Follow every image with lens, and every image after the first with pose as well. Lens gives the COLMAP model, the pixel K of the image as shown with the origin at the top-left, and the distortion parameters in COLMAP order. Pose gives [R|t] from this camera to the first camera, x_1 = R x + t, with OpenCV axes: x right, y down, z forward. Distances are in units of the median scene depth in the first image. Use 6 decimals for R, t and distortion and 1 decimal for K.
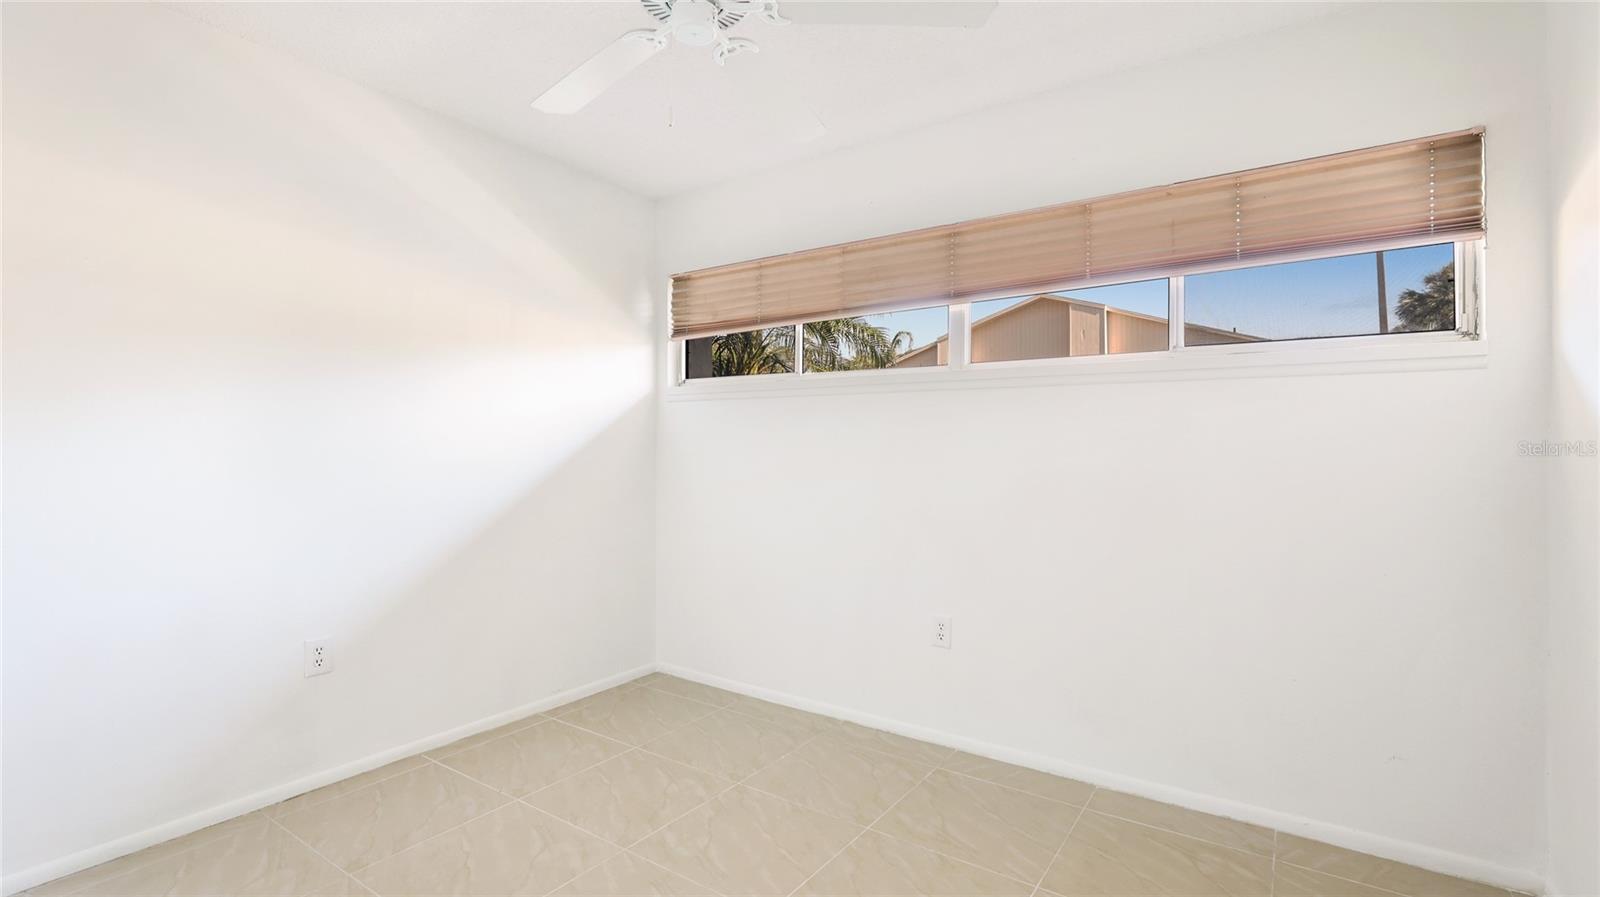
lens RADIAL K [[720.0, 0, 802.1], [0, 720.0, 445.3], [0, 0, 1]] dist [0.001032, -0.000106]
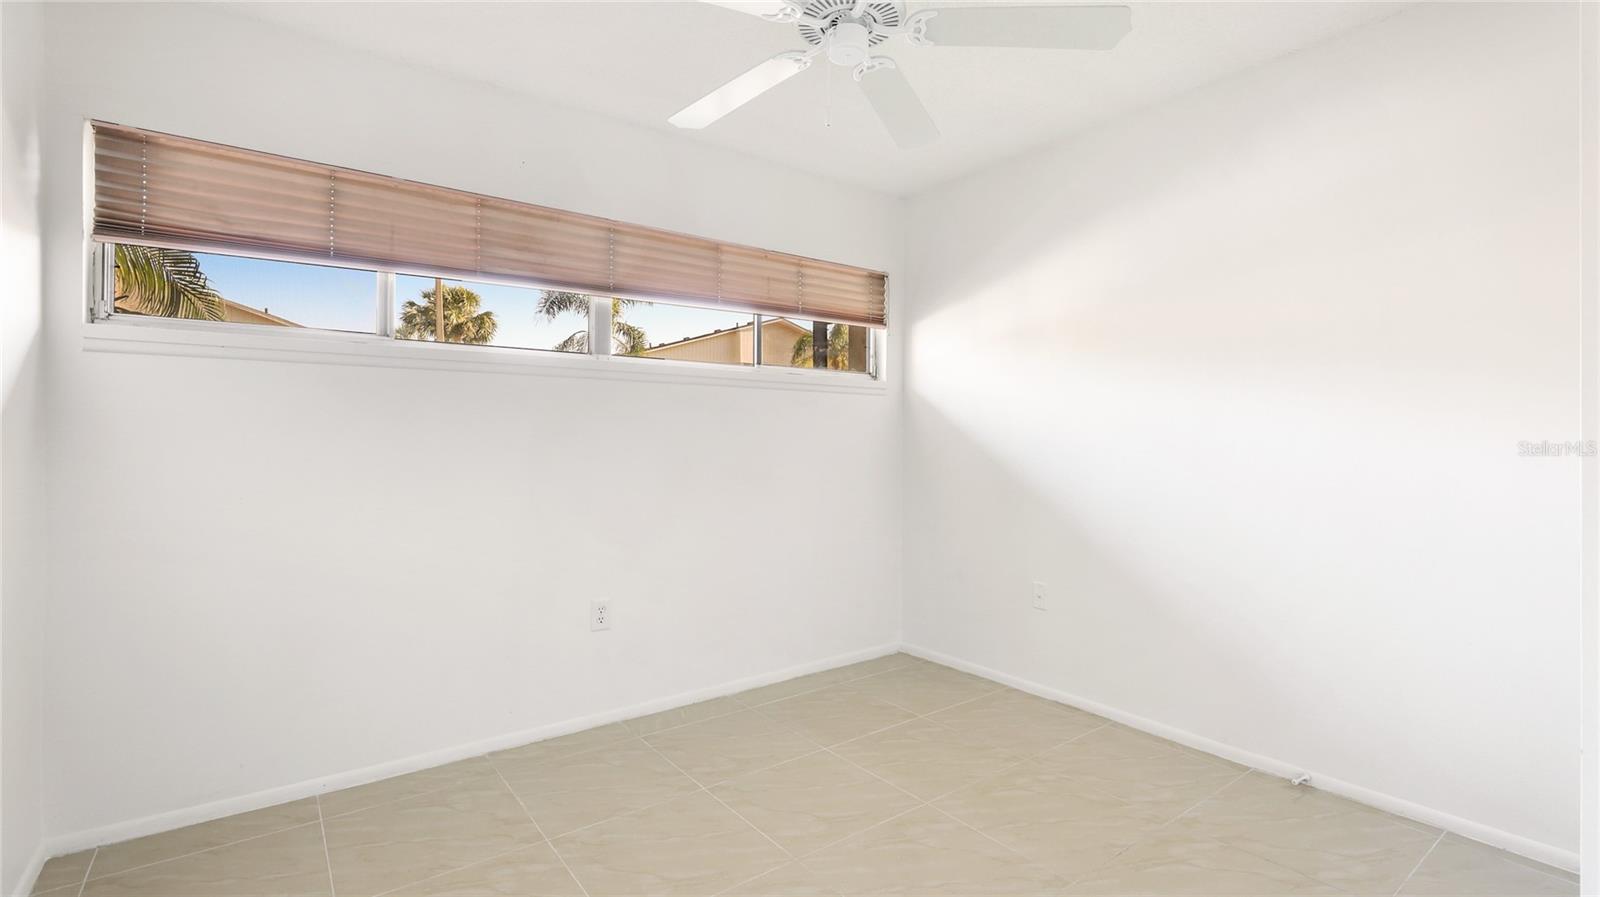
lens RADIAL K [[720.0, 0, 802.1], [0, 720.0, 445.3], [0, 0, 1]] dist [0.001032, -0.000106]
pose [[0.318919, -0.011629, 0.947711, -0.648714], [-0.002561, 0.999911, 0.013131, 0.002567], [-0.947778, -0.006614, 0.318861, 0.383824]]
